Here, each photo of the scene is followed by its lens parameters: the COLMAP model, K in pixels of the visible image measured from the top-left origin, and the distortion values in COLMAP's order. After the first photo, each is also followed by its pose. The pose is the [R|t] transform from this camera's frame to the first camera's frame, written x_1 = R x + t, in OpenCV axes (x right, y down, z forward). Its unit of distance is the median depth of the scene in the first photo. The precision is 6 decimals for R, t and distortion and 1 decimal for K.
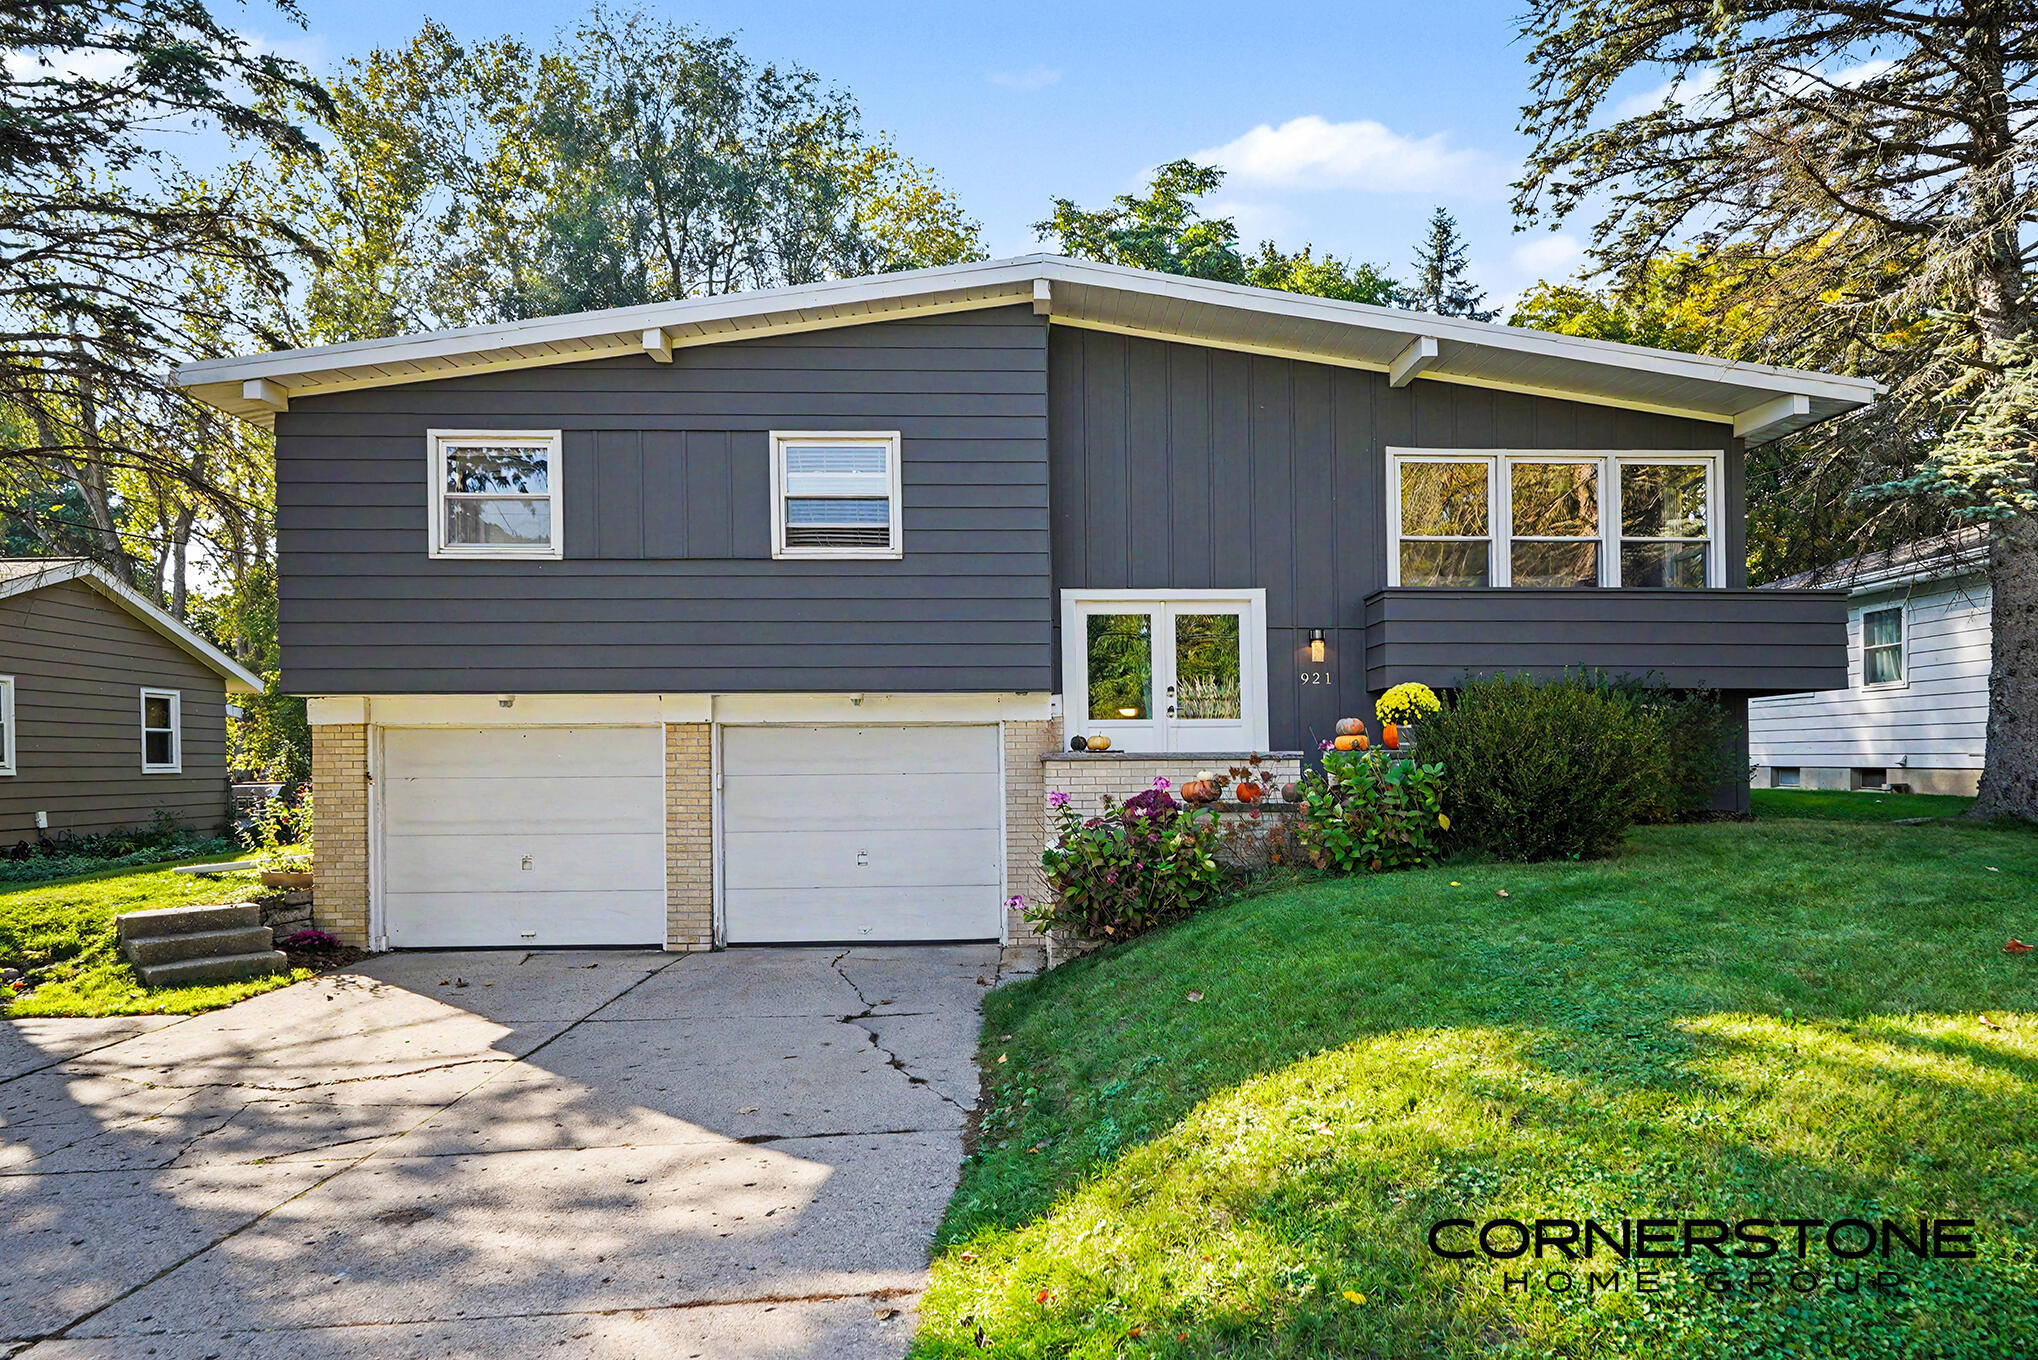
lens RADIAL K [[1394.9, 0, 1042.4], [0, 1394.9, 721.3], [0, 0, 1]] dist [-0.010589, 0.009364]
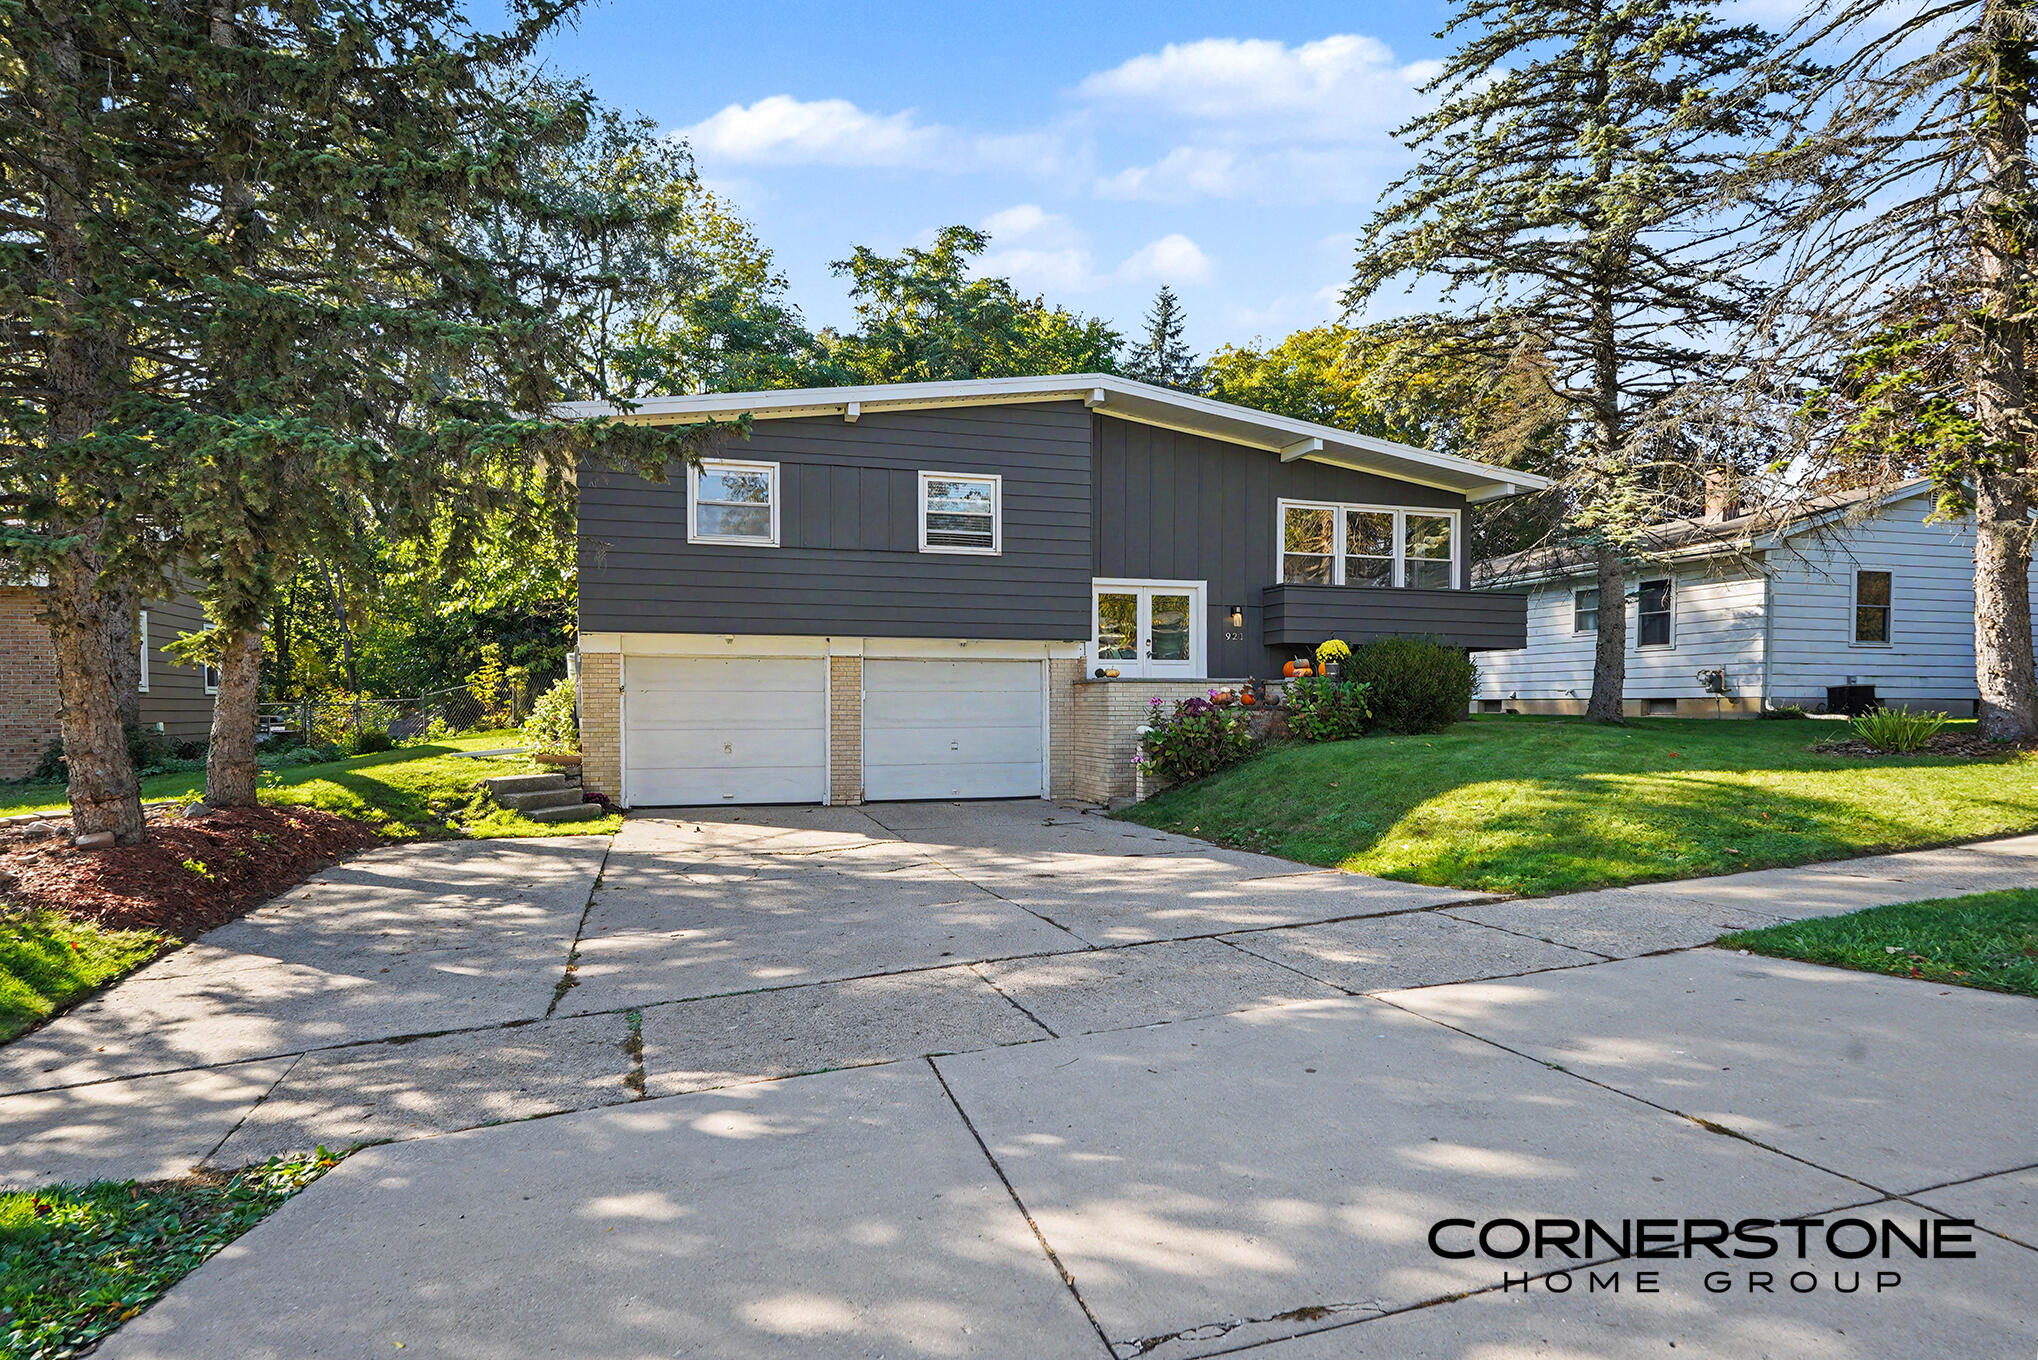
lens RADIAL K [[1172.3, 0, 1019.5], [0, 1172.3, 689.4], [0, 0, 1]] dist [-0.005465, -0.000739]
pose [[0.976343, 0.011645, 0.215915, -0.357368], [-0.015254, 0.999770, 0.015055, 0.015527], [-0.215690, -0.017993, 0.976296, -0.305632]]
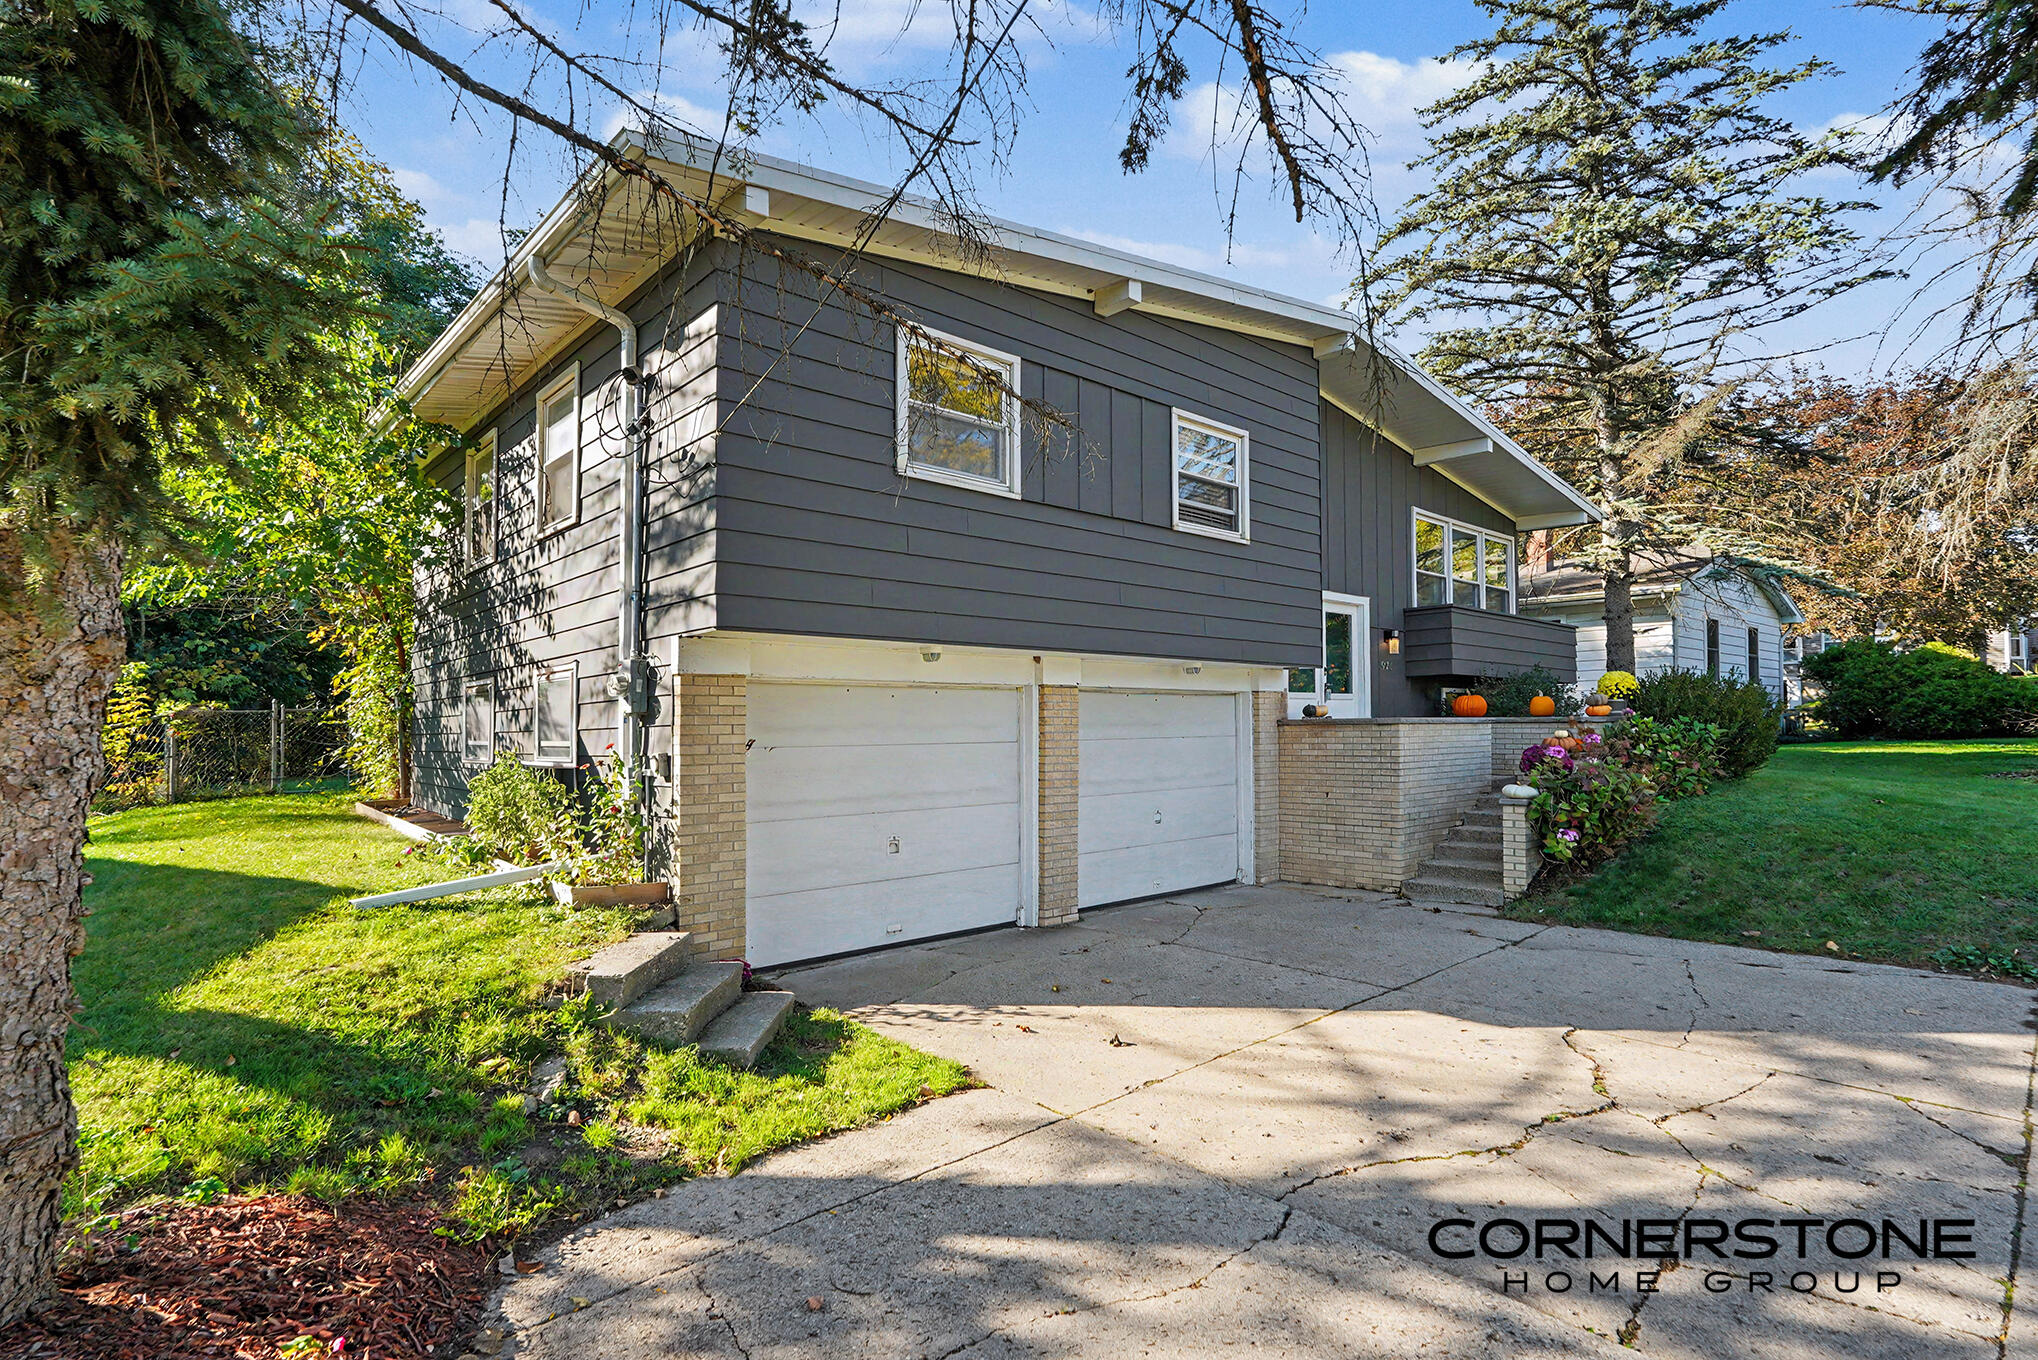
lens RADIAL K [[1038.8, 0, 1014.3], [0, 1038.8, 674.3], [0, 0, 1]] dist [0.002821, 0.000143]
pose [[0.739453, 0.033588, 0.672369, -0.777598], [-0.013972, 0.999305, -0.034554, 0.018992], [-0.673063, 0.016157, 0.739409, 0.497309]]
